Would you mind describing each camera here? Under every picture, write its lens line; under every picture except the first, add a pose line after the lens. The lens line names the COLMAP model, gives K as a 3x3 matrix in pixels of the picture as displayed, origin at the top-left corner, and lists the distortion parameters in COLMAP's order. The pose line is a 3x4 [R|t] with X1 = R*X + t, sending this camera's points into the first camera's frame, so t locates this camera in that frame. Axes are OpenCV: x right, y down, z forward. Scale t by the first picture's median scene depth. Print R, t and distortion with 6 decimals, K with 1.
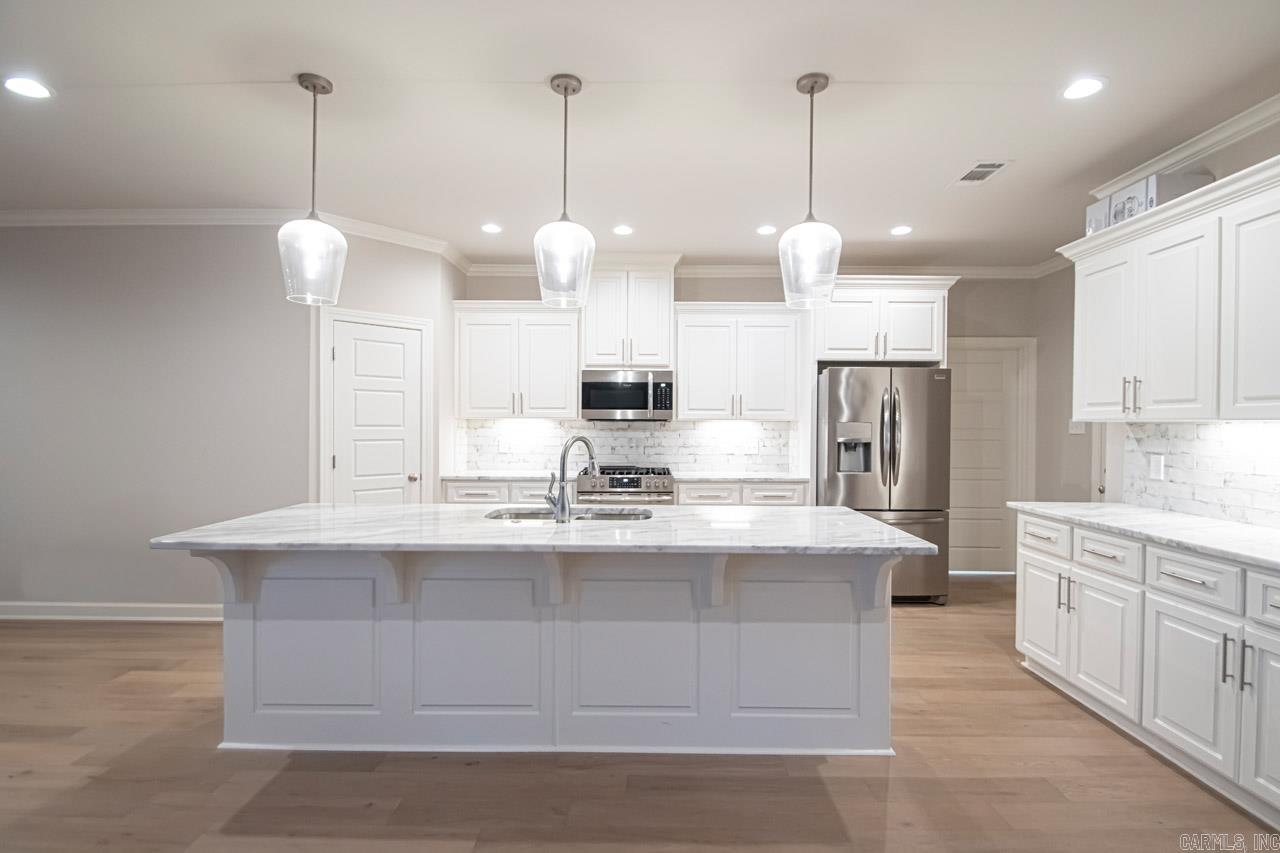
lens RADIAL K [[602.6, 0, 645.3], [0, 602.6, 478.1], [0, 0, 1]] dist [0.015367, -0.016352]
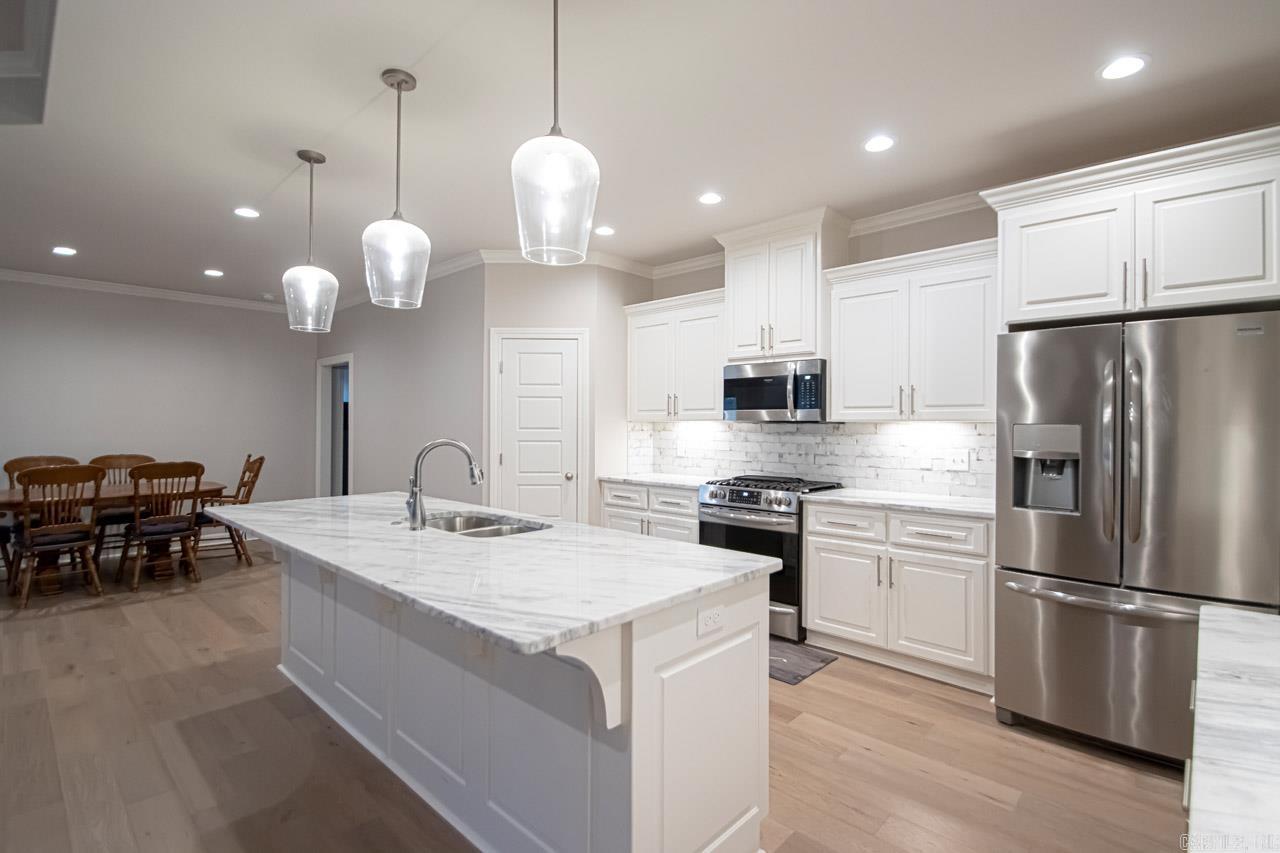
lens RADIAL K [[602.6, 0, 655.5], [0, 602.6, 457.9], [0, 0, 1]] dist [0.015367, -0.016352]
pose [[0.732733, 0.034758, -0.679628, 0.432013], [-0.059639, 0.998132, -0.013252, -0.027446], [0.677897, 0.050242, 0.733438, 0.297925]]
